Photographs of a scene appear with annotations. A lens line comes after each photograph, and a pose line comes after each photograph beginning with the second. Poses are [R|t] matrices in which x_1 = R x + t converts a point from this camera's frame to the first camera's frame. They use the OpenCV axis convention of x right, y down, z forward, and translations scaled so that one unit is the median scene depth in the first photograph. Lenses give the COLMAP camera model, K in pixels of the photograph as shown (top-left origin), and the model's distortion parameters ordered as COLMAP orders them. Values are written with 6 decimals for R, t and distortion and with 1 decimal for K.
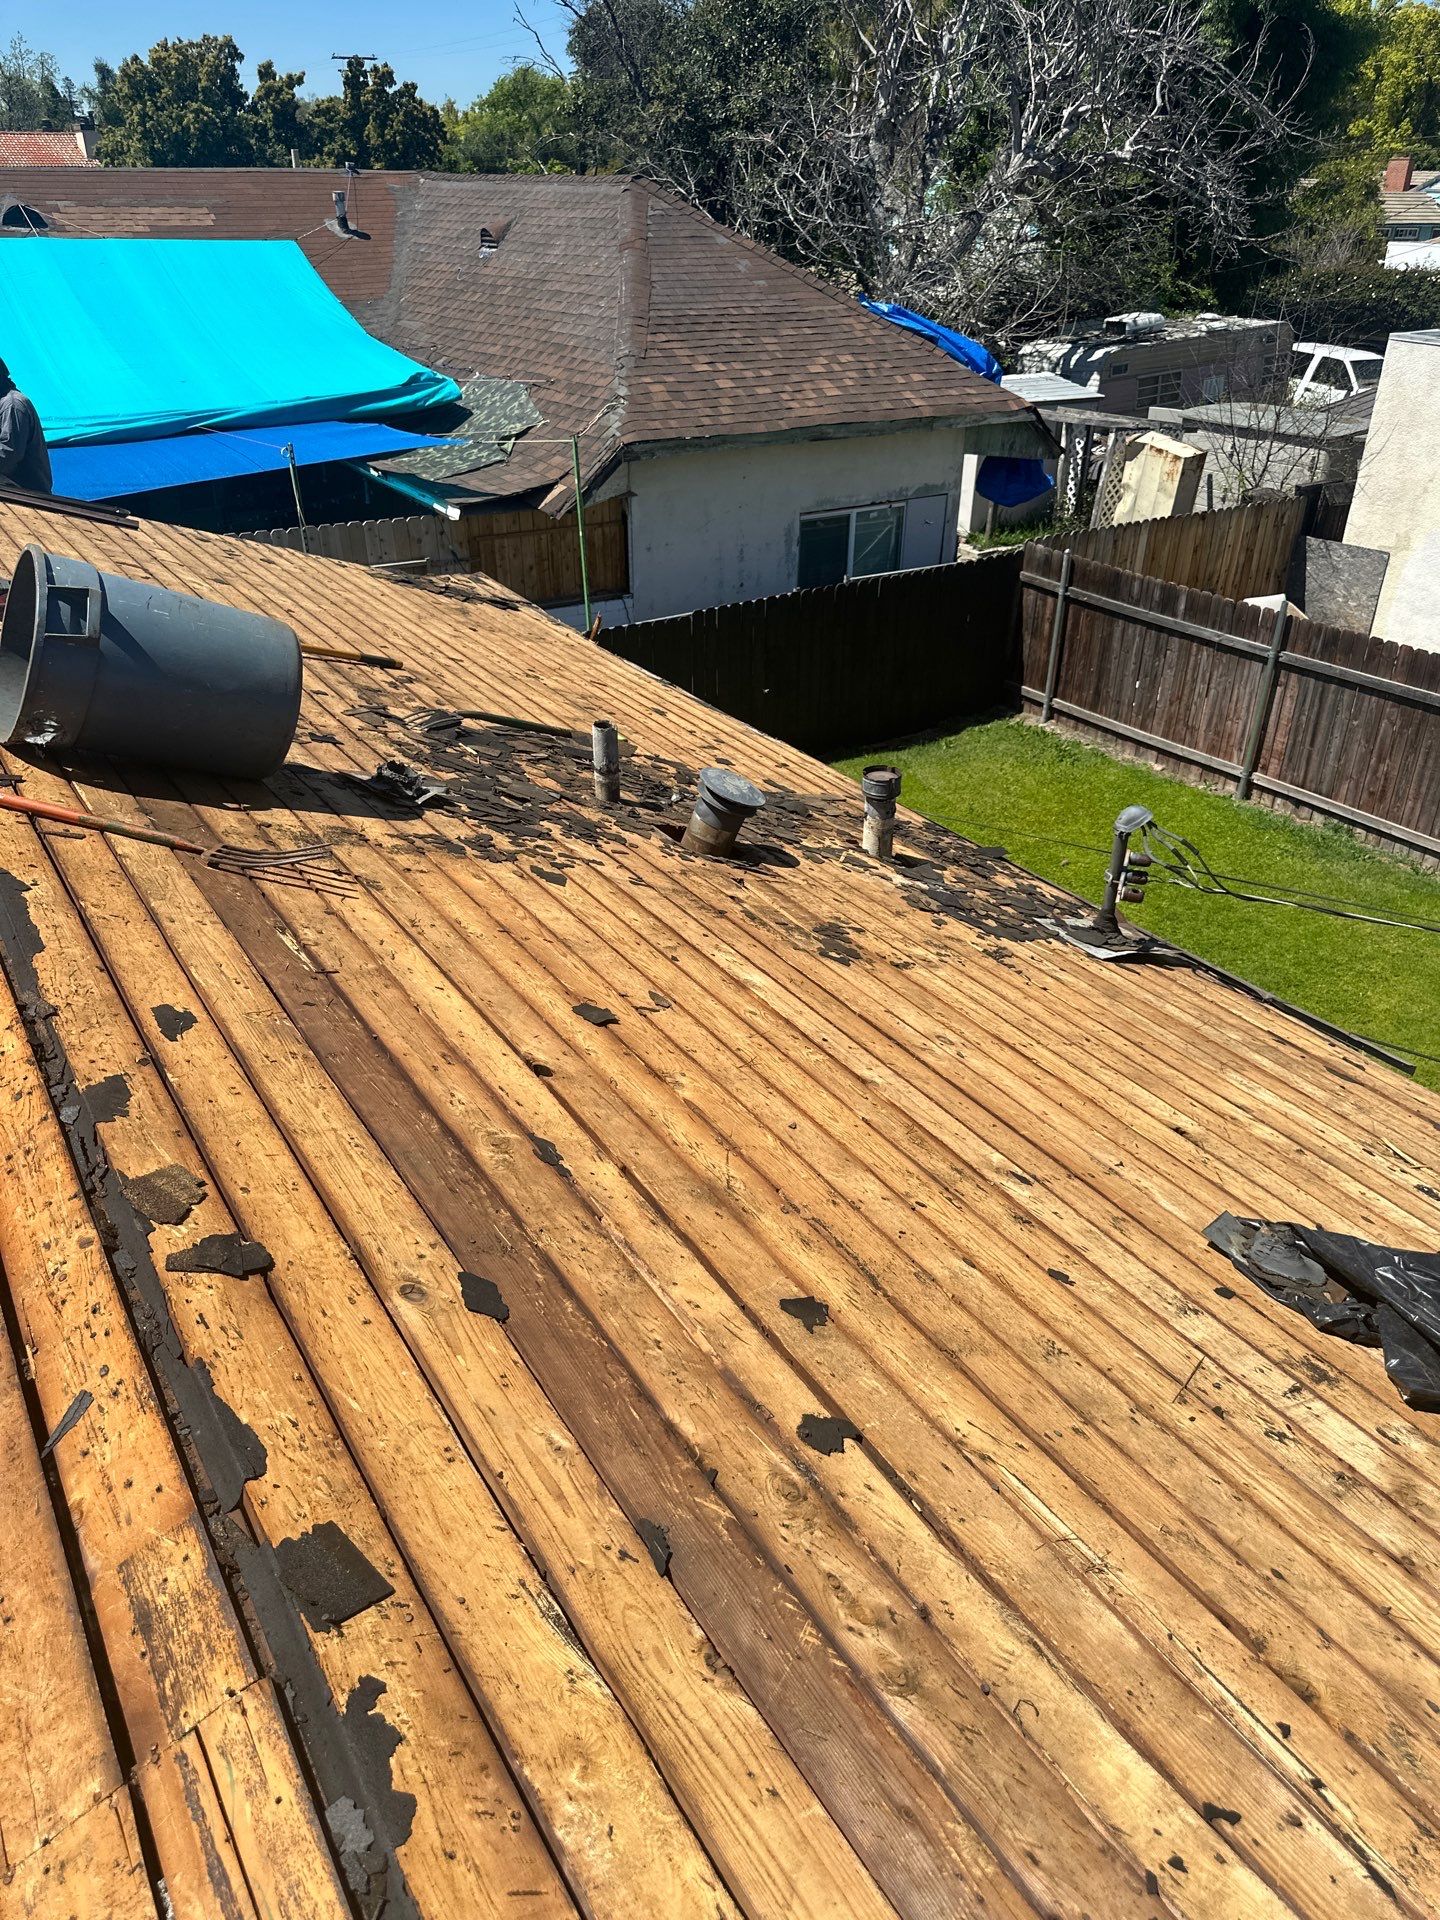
lens RADIAL K [[1378.5, 0, 768.6], [0, 1378.5, 938.5], [0, 0, 1]] dist [0.022790, -0.028855]
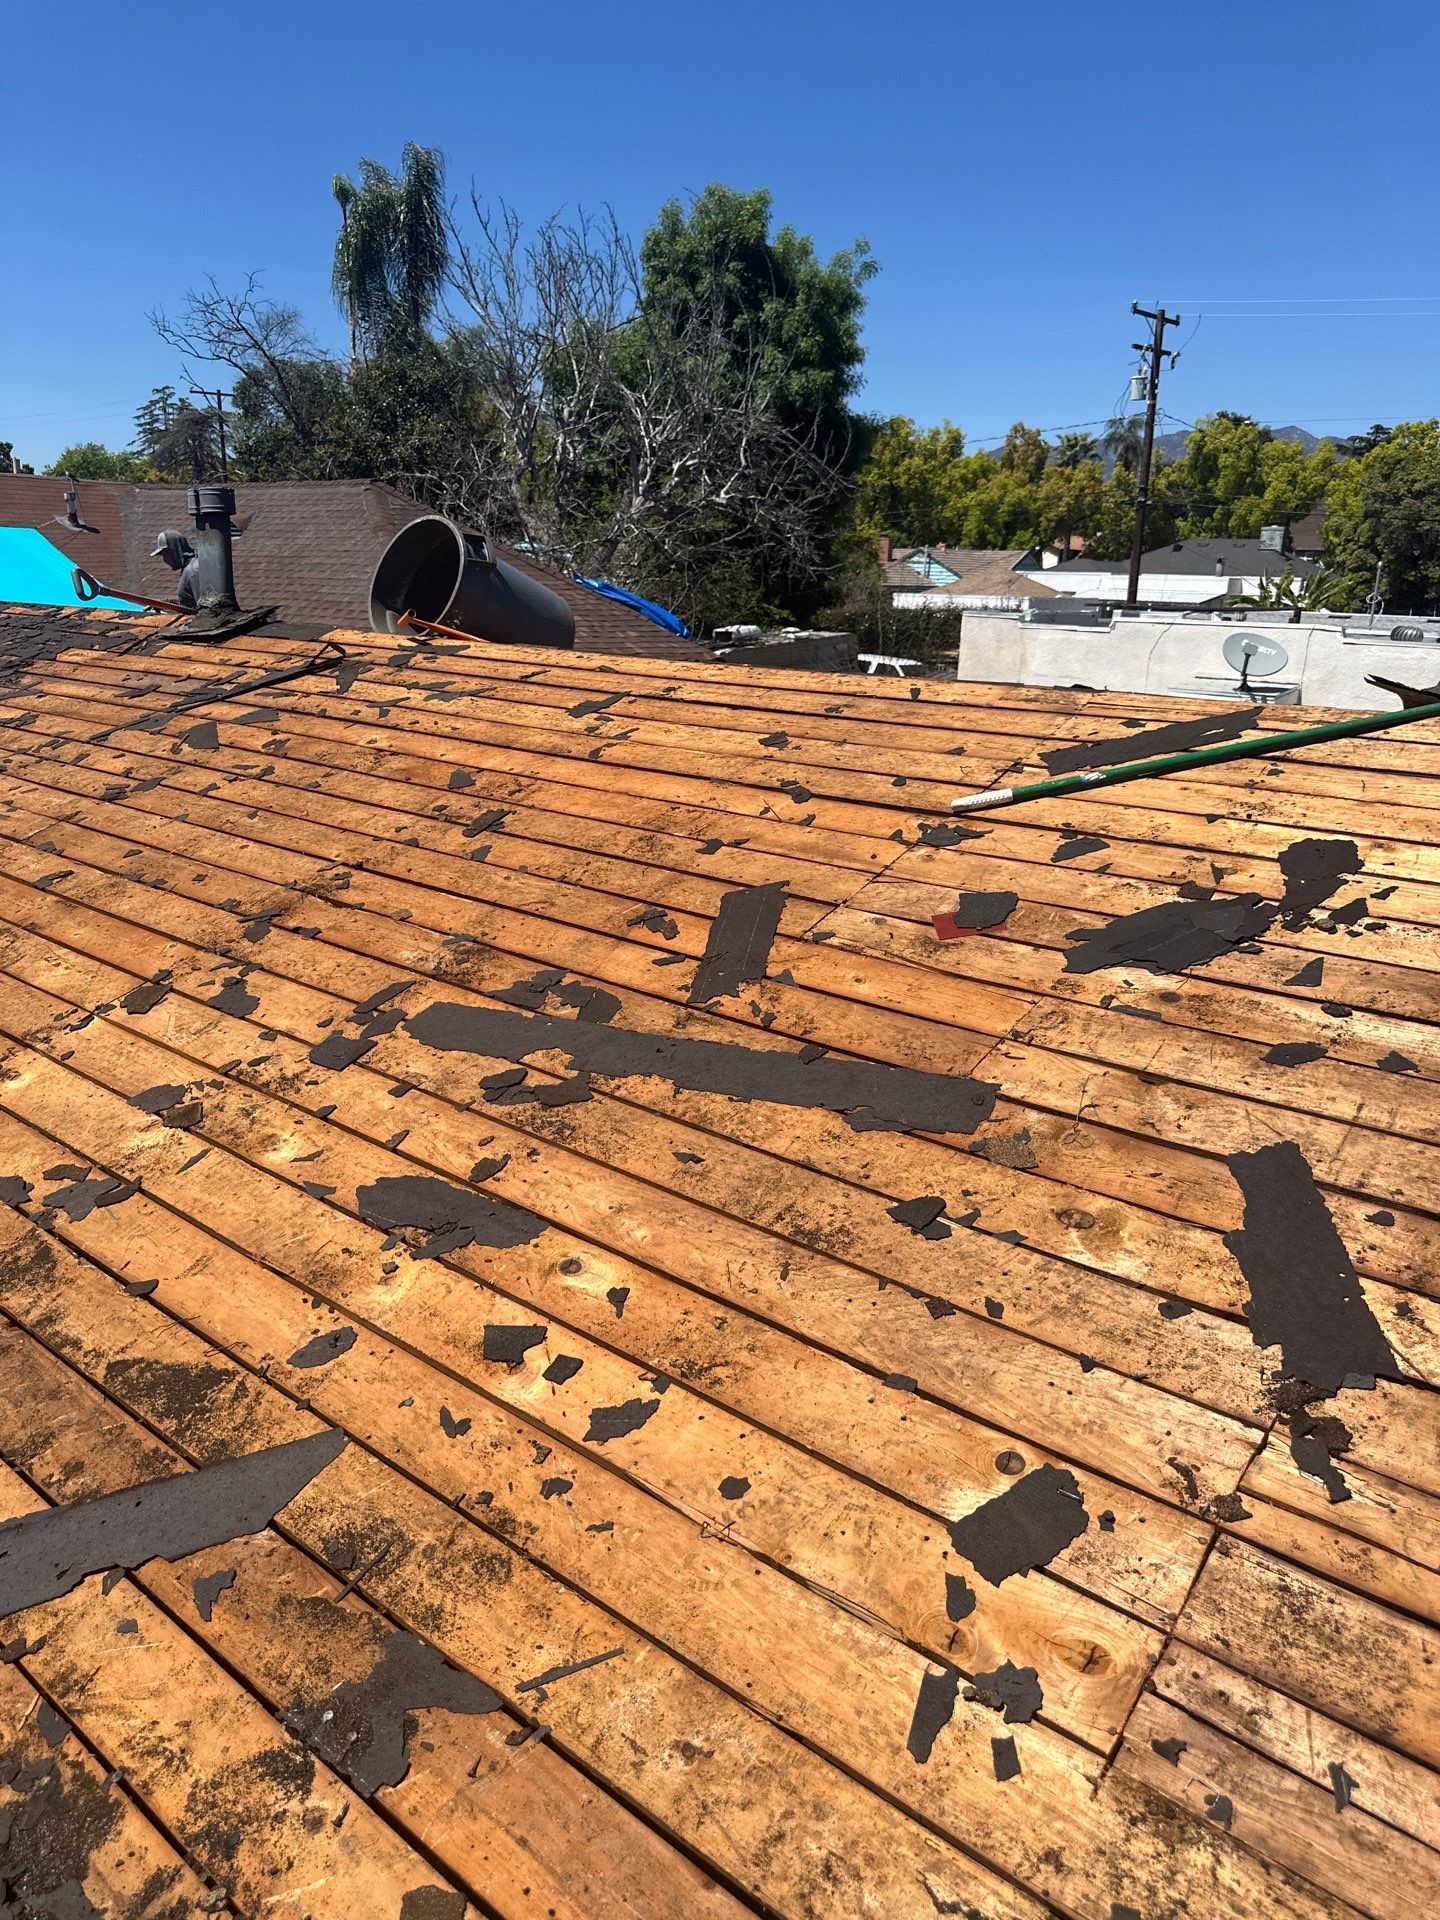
lens RADIAL K [[1378.5, 0, 730.3], [0, 1378.5, 968.7], [0, 0, 1]] dist [0.022790, -0.028855]
pose [[0.955516, -0.065484, 0.287577, -0.224874], [0.127216, 0.971183, -0.201544, 0.172058], [-0.266092, 0.229163, 0.936312, -0.119264]]
